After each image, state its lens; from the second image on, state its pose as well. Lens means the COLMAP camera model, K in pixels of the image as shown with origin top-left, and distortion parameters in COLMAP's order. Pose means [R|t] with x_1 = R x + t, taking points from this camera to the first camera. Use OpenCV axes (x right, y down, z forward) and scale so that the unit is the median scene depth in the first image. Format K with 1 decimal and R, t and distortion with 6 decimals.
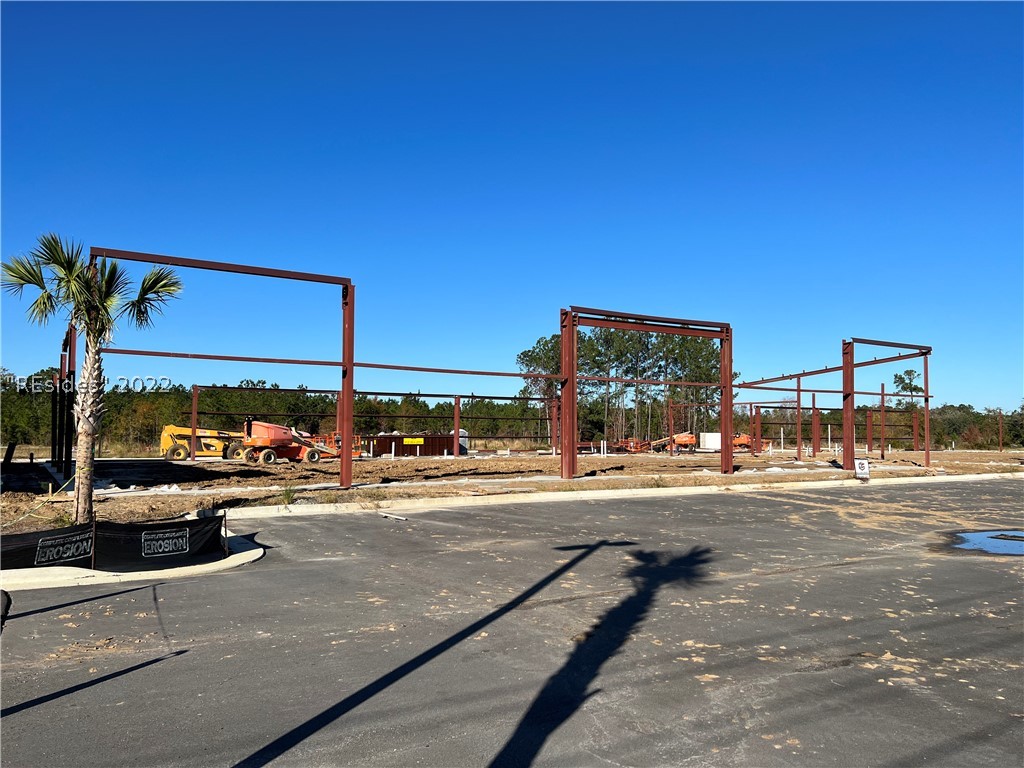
lens RADIAL K [[766.5, 0, 516.2], [0, 766.5, 388.1], [0, 0, 1]] dist [0.078024, -0.102117]
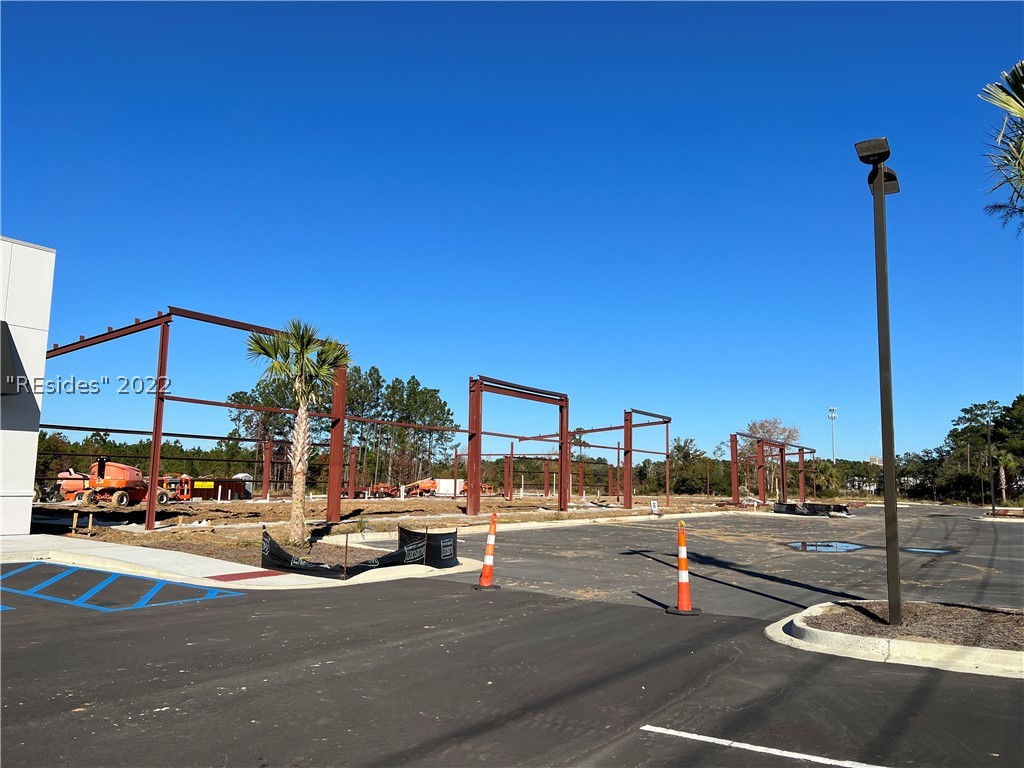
lens RADIAL K [[766.5, 0, 516.2], [0, 766.5, 388.1], [0, 0, 1]] dist [0.078024, -0.102117]
pose [[0.910889, 0.061633, 0.408023, -0.521782], [-0.037099, 0.997010, -0.067780, -0.005957], [-0.410980, 0.046603, 0.910452, -0.217378]]
